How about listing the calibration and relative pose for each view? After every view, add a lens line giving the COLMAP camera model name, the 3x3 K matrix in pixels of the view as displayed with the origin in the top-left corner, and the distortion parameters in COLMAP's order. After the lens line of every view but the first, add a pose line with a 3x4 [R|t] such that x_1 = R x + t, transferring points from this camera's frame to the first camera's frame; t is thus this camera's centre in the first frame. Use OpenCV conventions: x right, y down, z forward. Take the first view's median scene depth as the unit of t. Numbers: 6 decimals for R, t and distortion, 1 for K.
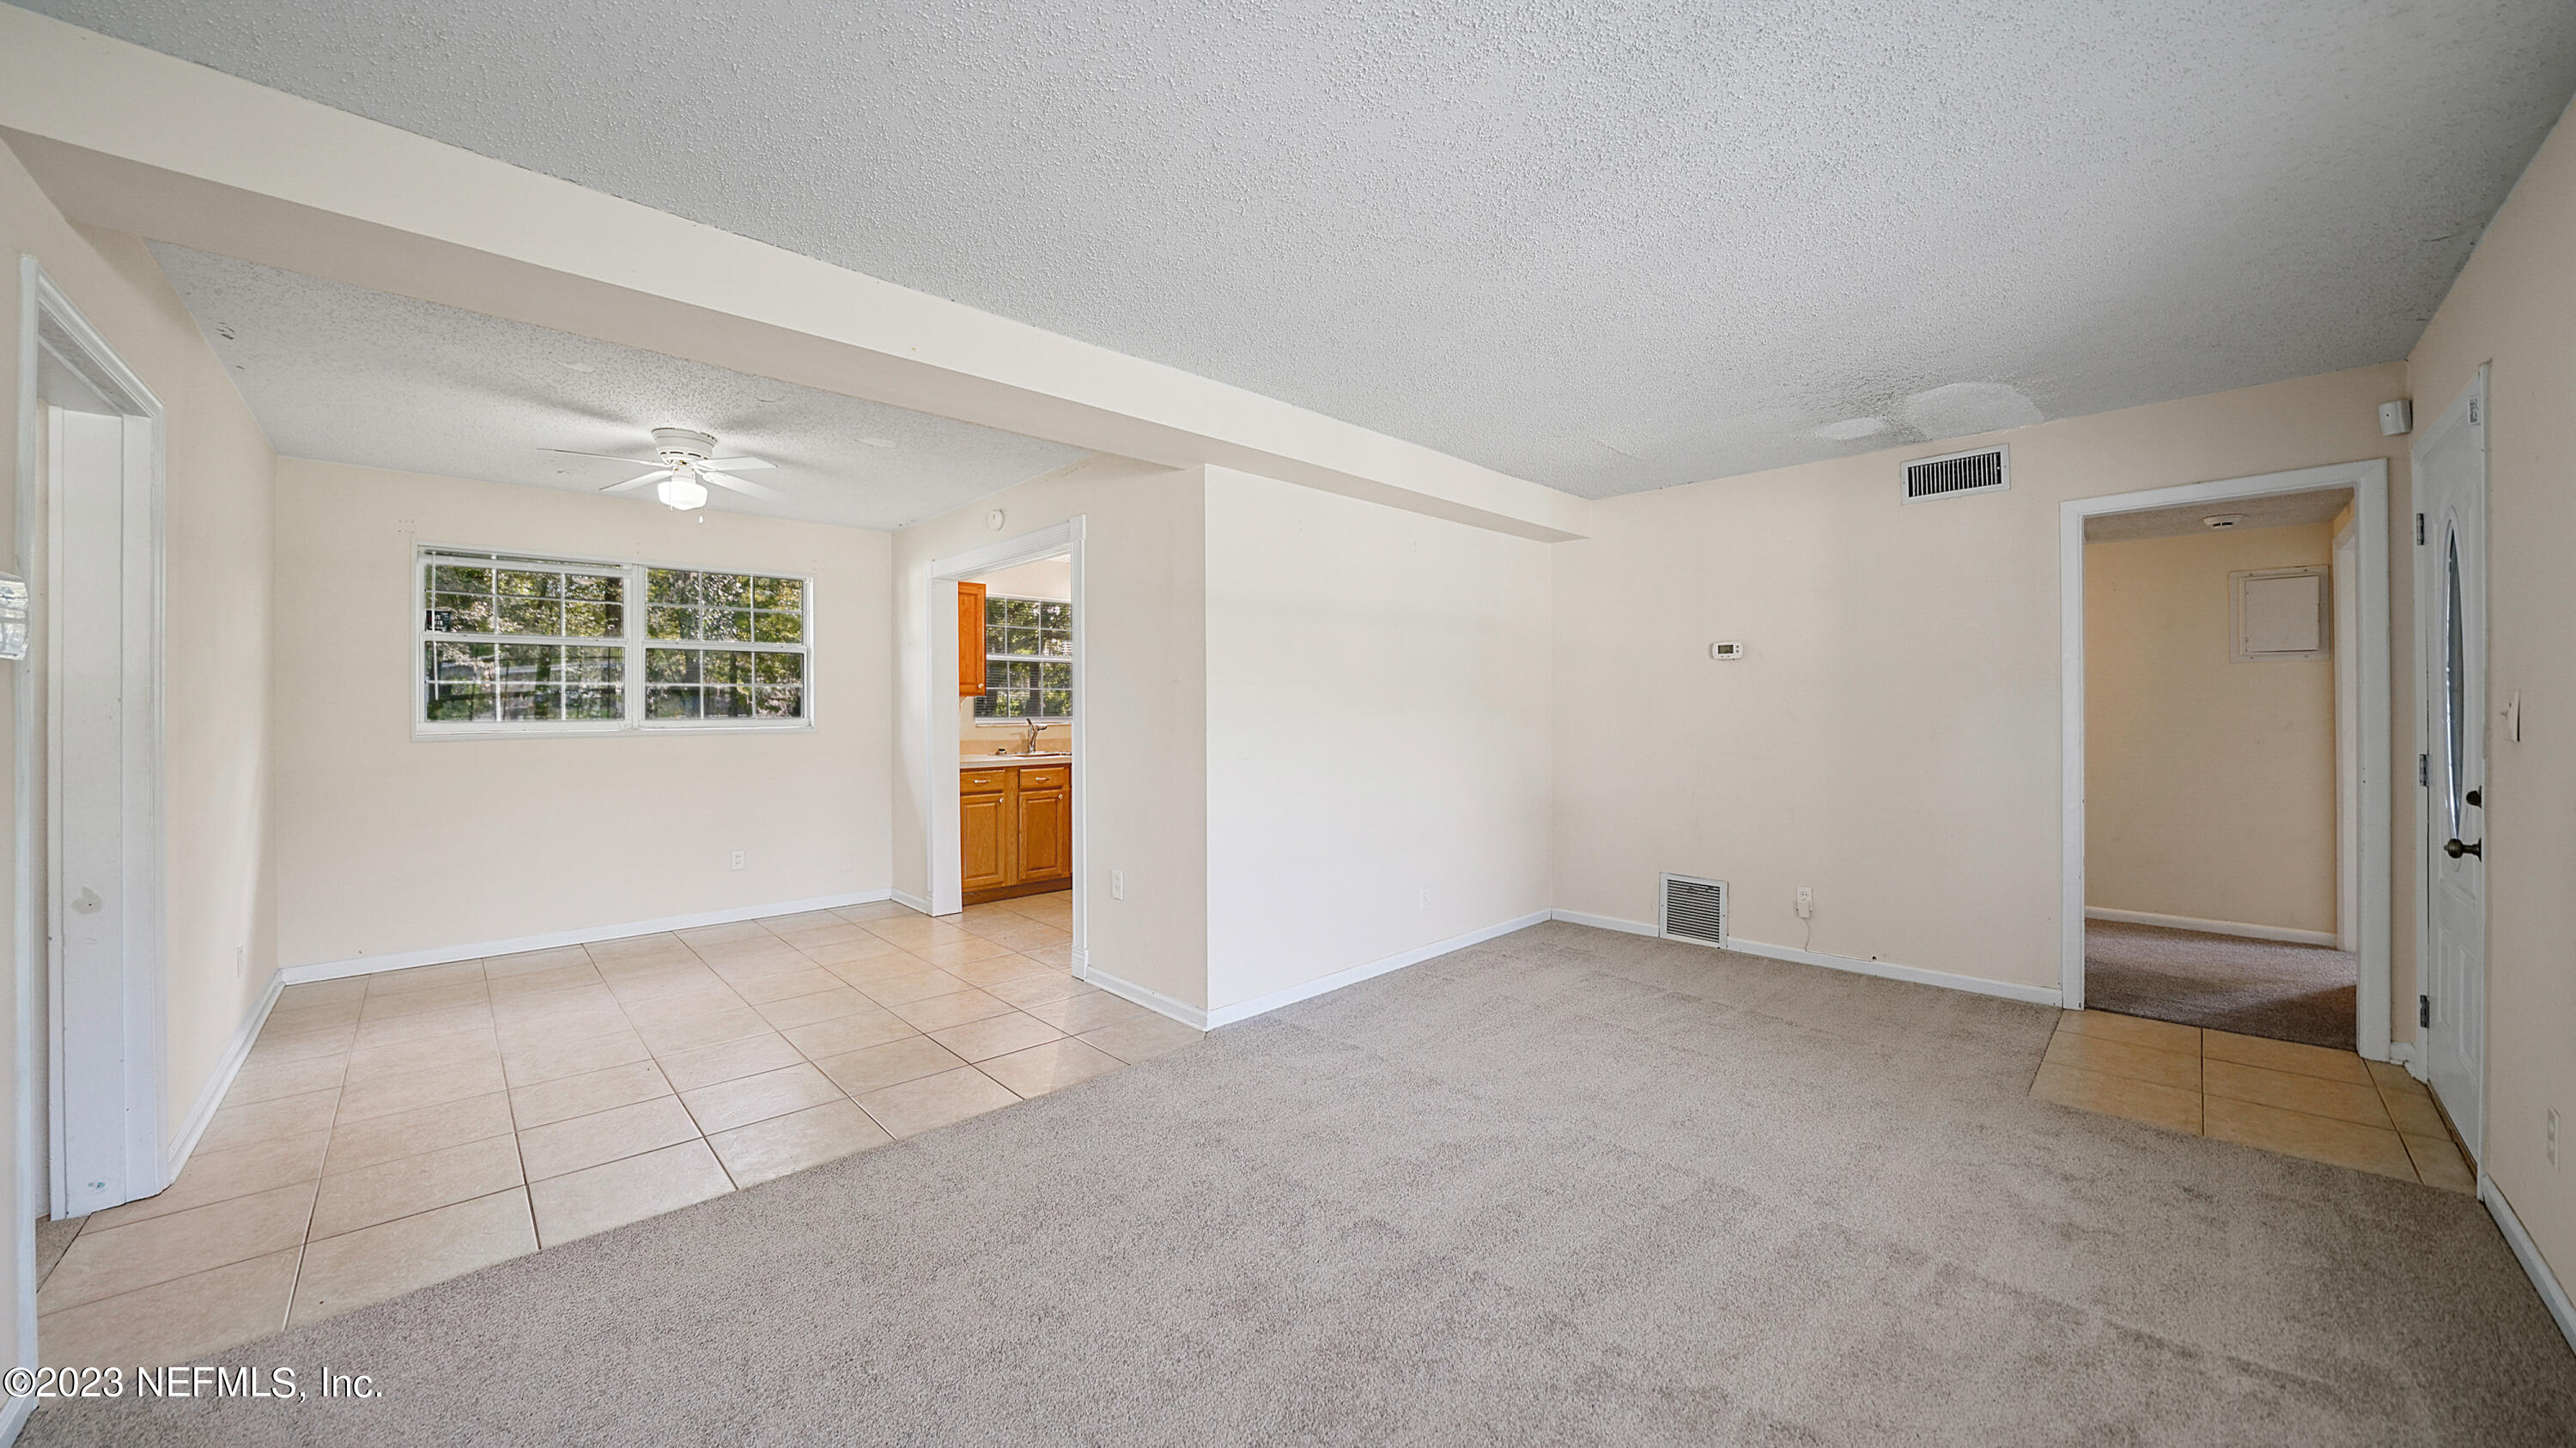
lens RADIAL K [[901.1, 0, 1282.5], [0, 901.1, 704.7], [0, 0, 1]] dist [-0.020738, 0.000062]
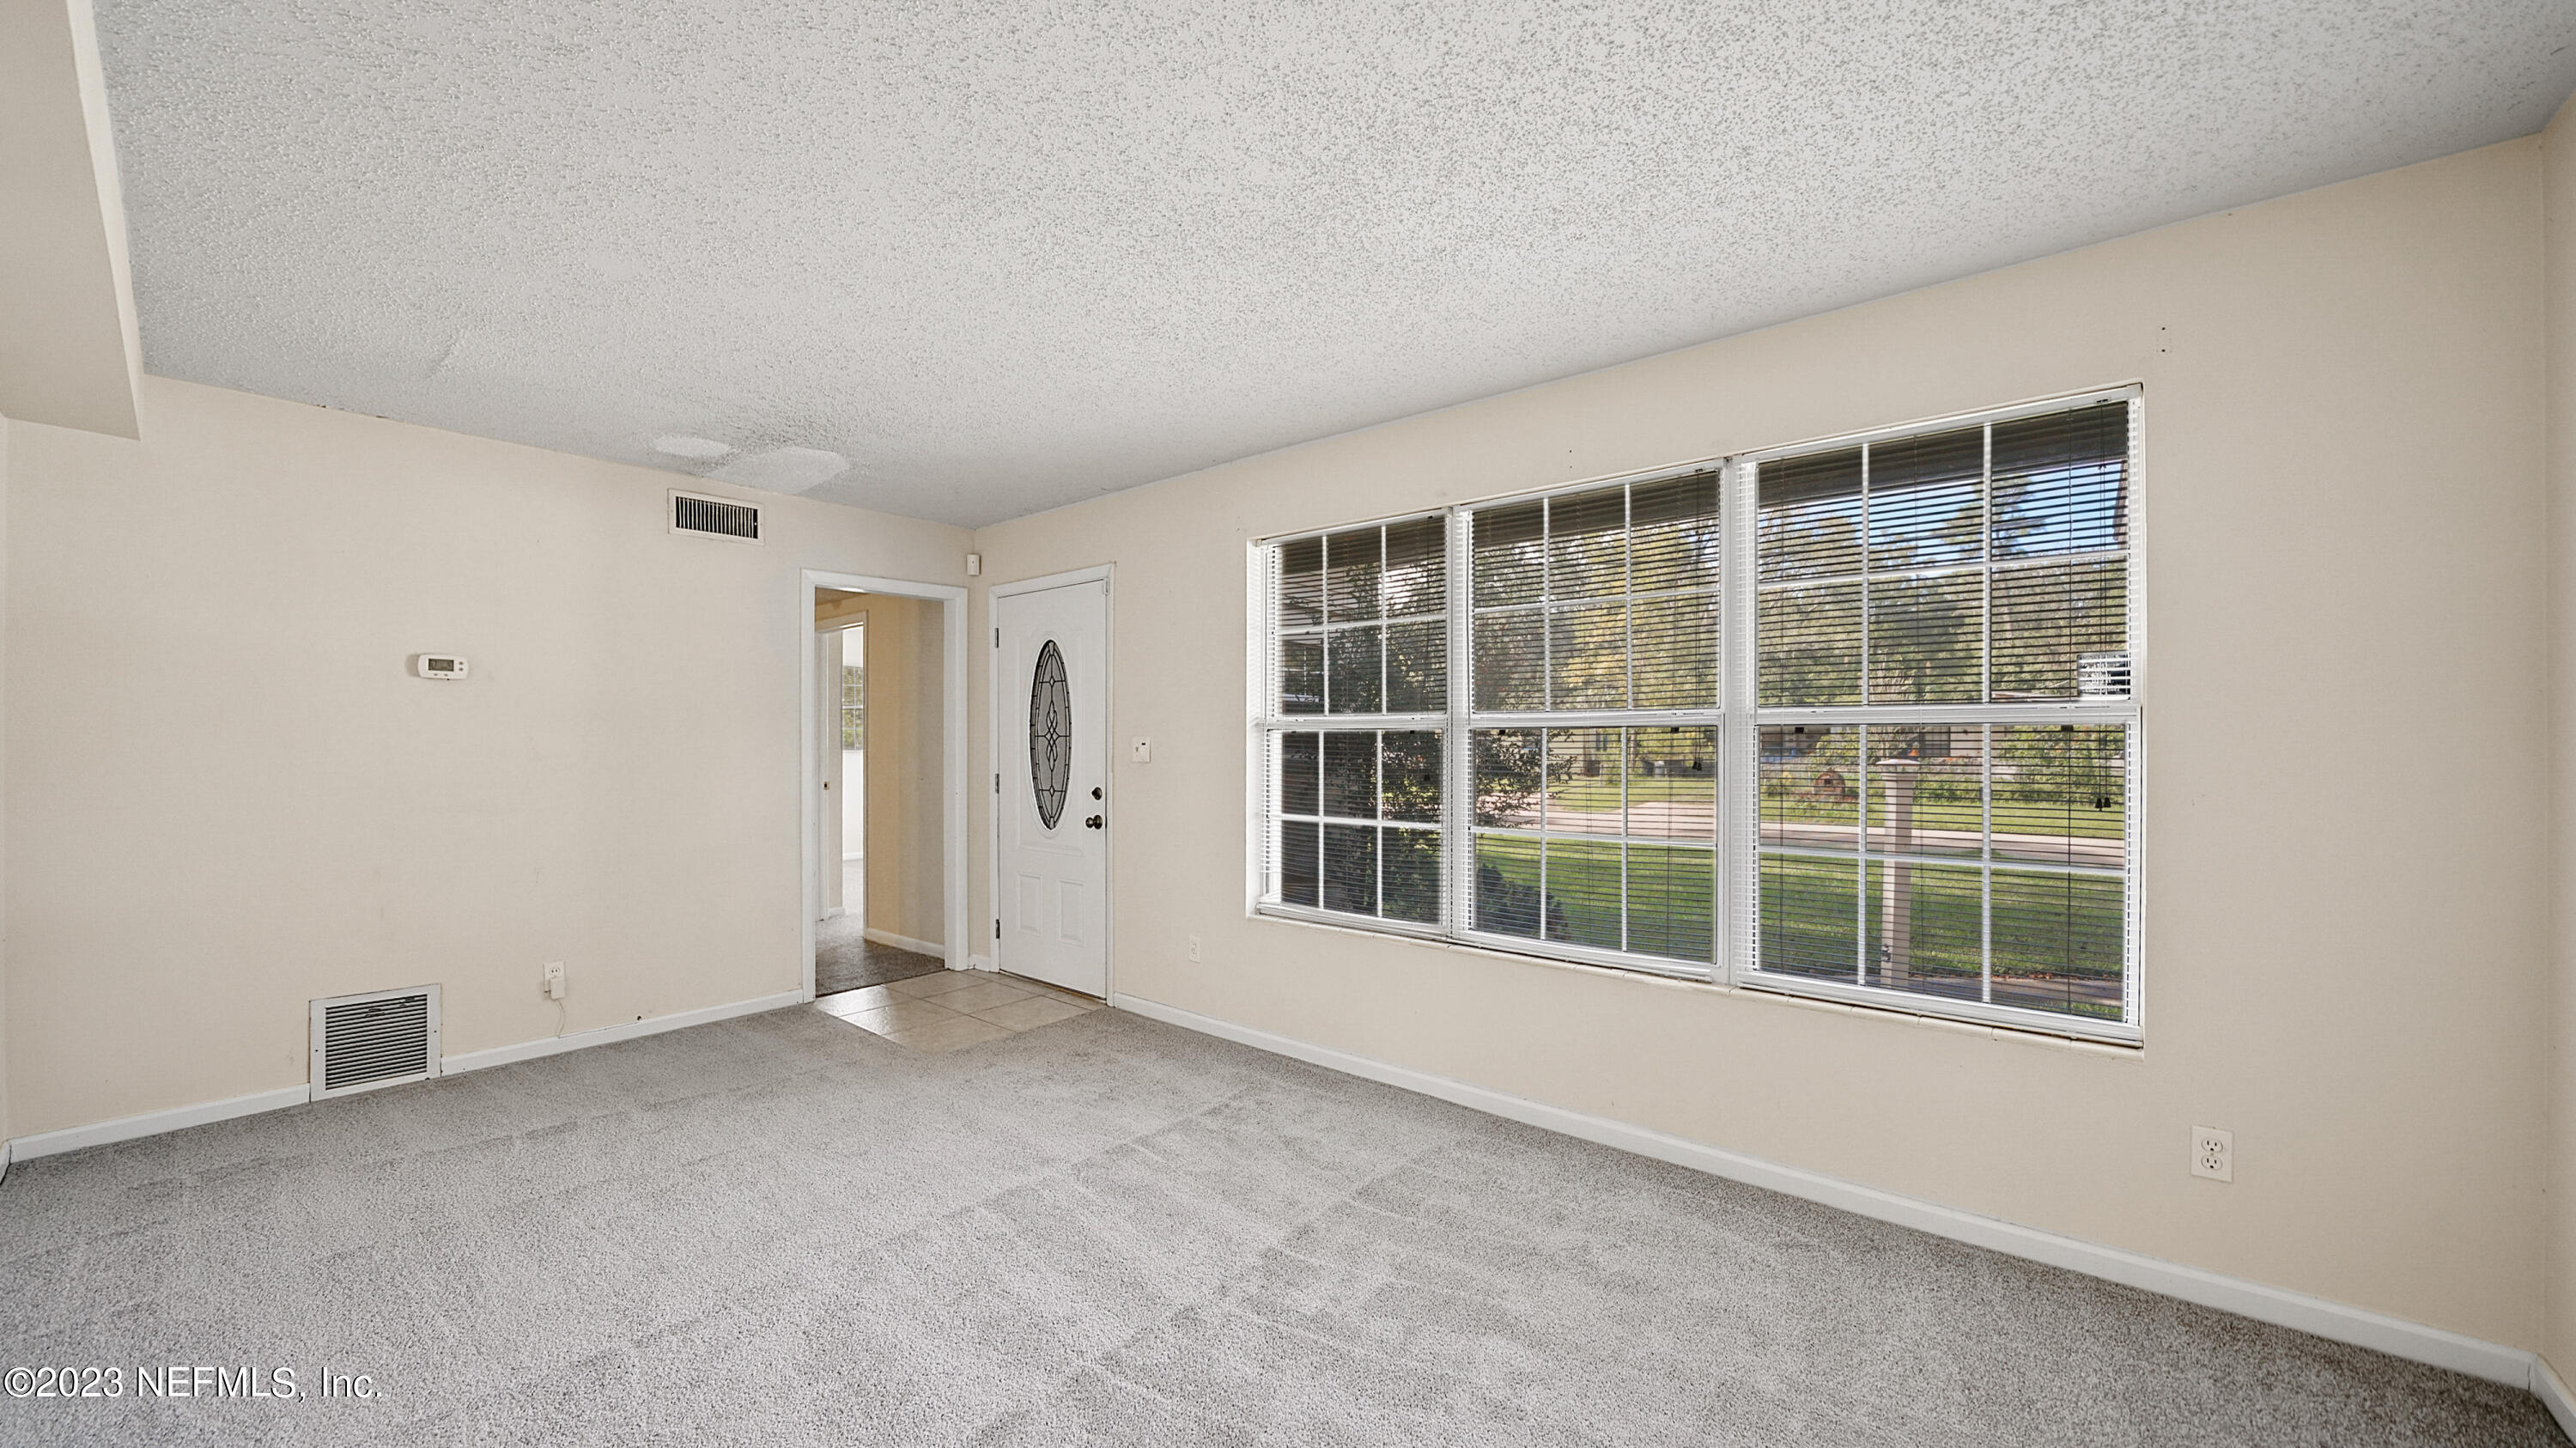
lens RADIAL K [[948.0, 0, 1279.8], [0, 948.0, 742.8], [0, 0, 1]] dist [-0.020395, 0.000062]
pose [[-0.103373, 0.004983, 0.994630, -0.345082], [-0.002214, 0.999984, -0.005239, 0.004134], [-0.994640, -0.002744, -0.103360, 0.417301]]
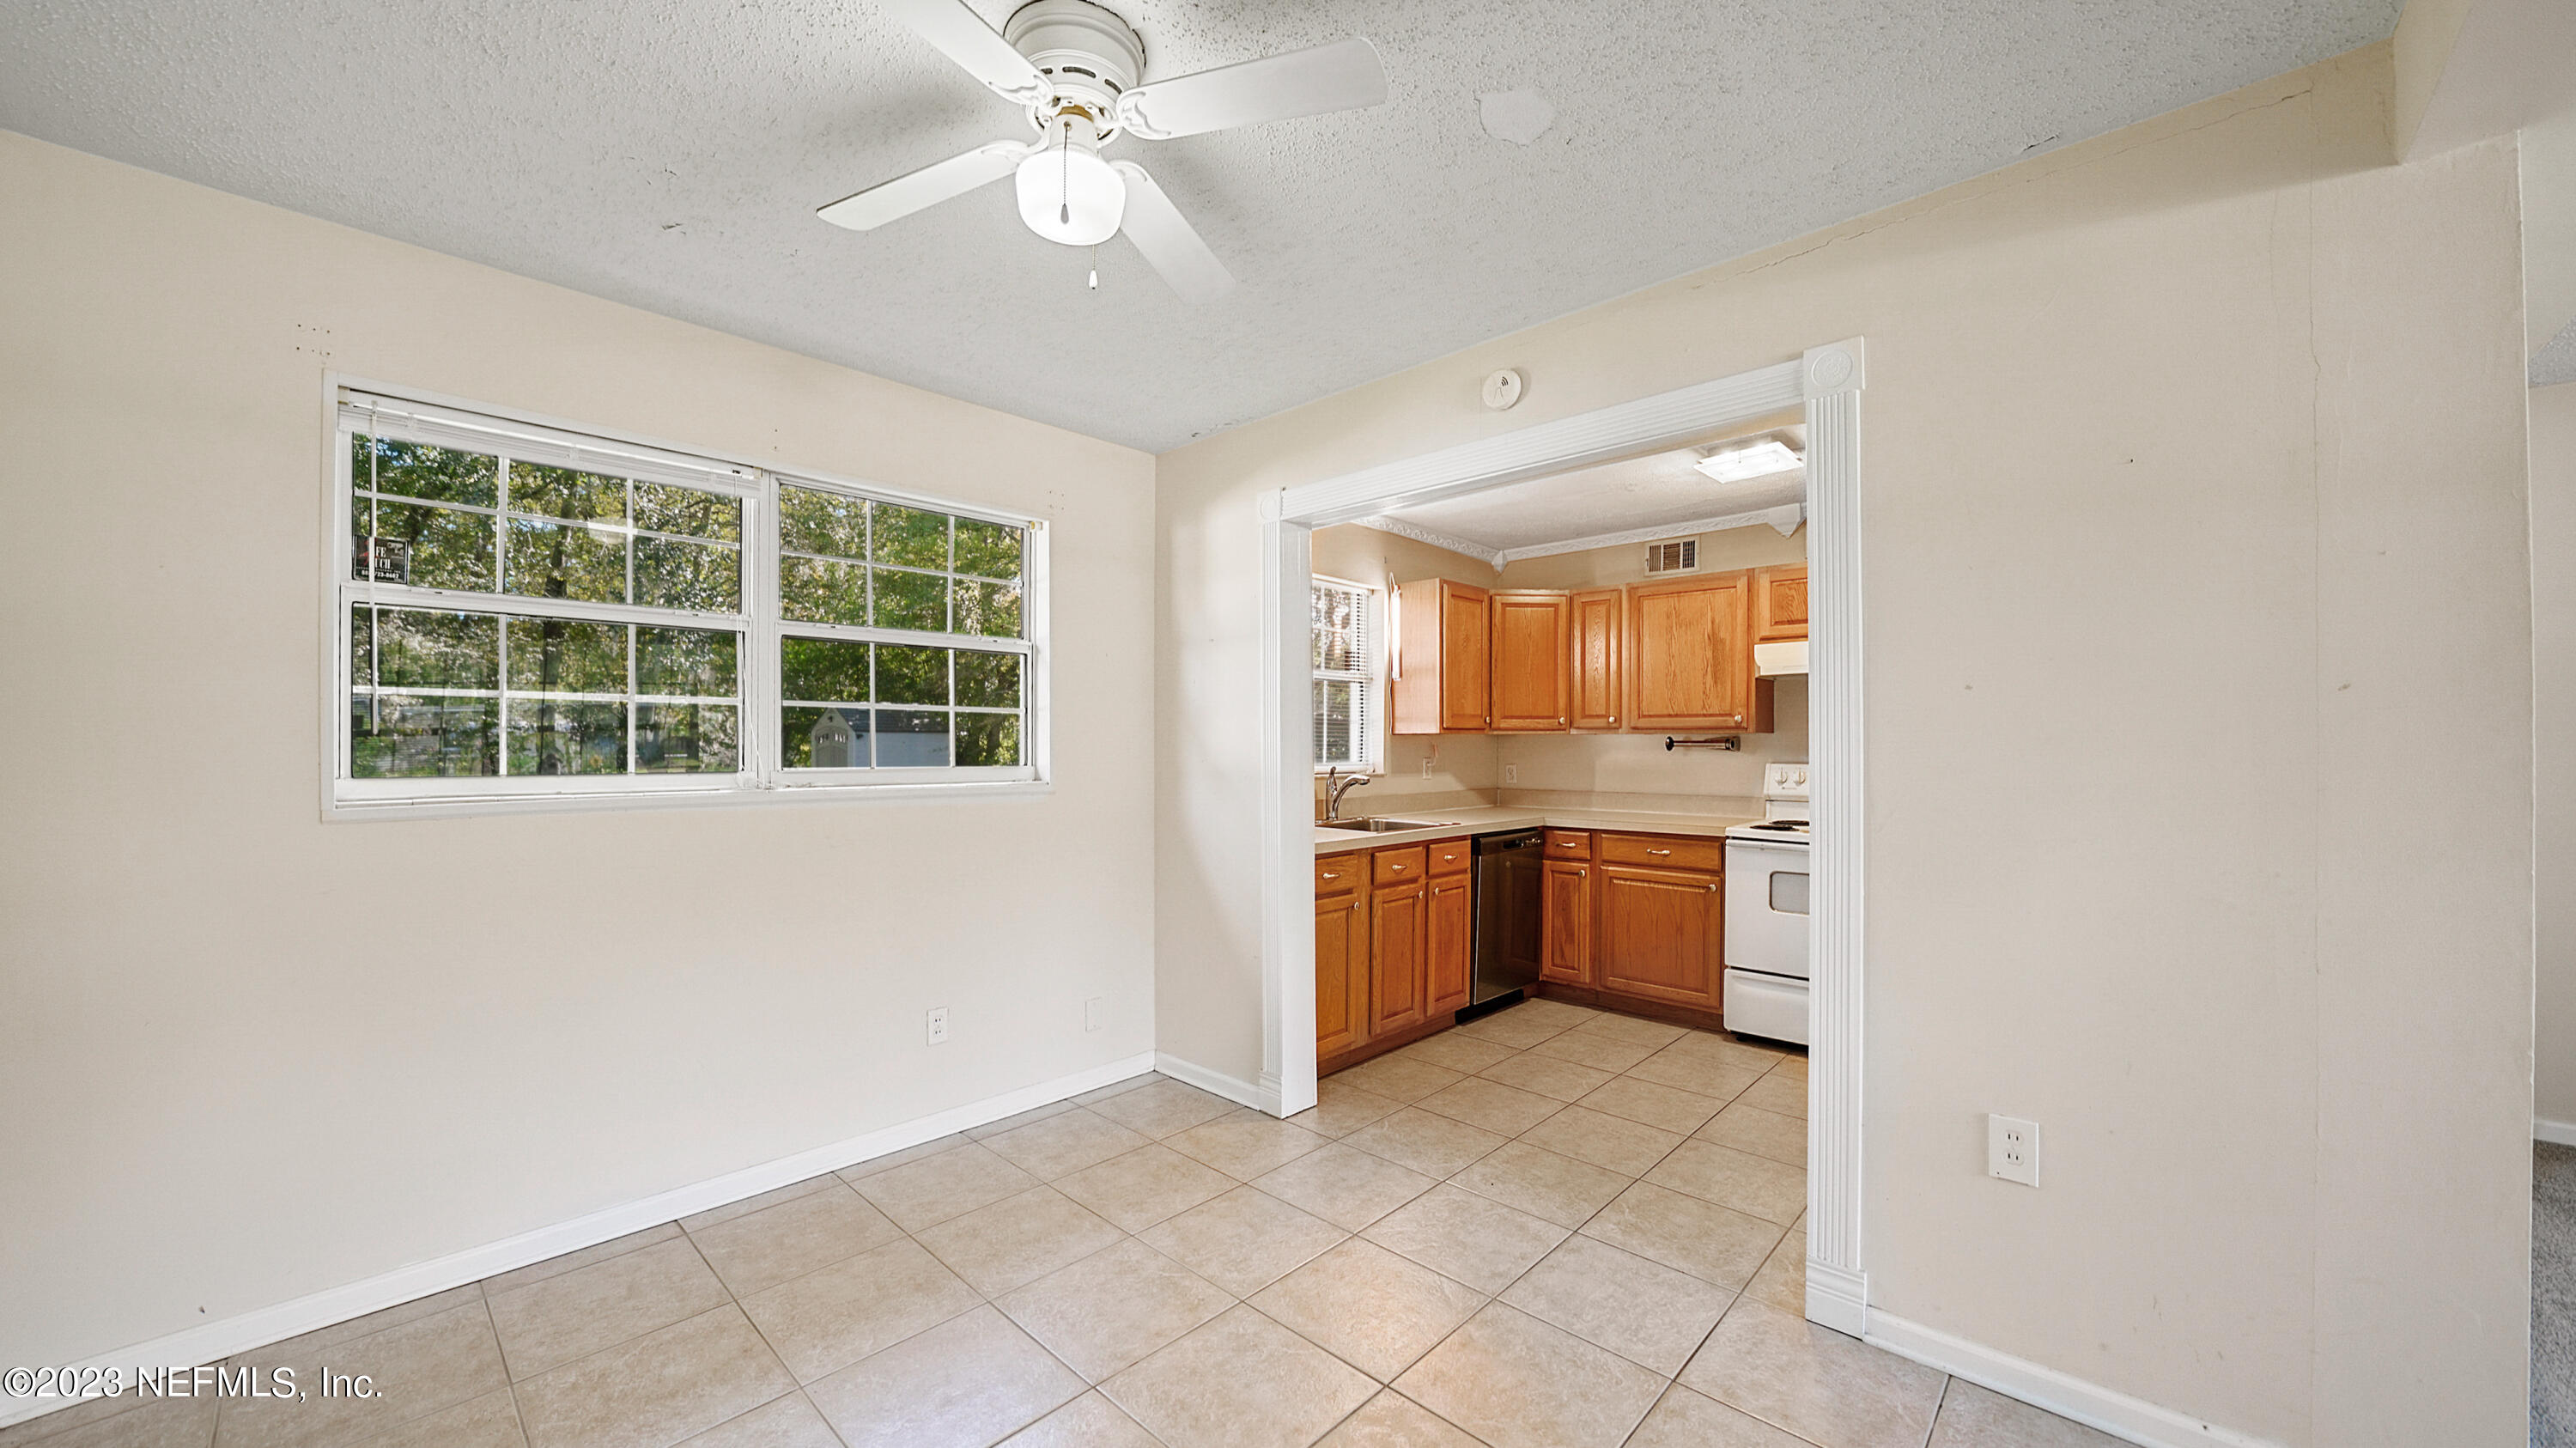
lens RADIAL K [[932.9, 0, 1272.2], [0, 932.9, 743.9], [0, 0, 1]] dist [-0.018023, -0.000087]
pose [[0.999133, 0.003212, 0.041500, -0.517074], [-0.003167, 0.999994, -0.001155, 0.000519], [-0.041504, 0.001022, 0.999138, 0.509509]]
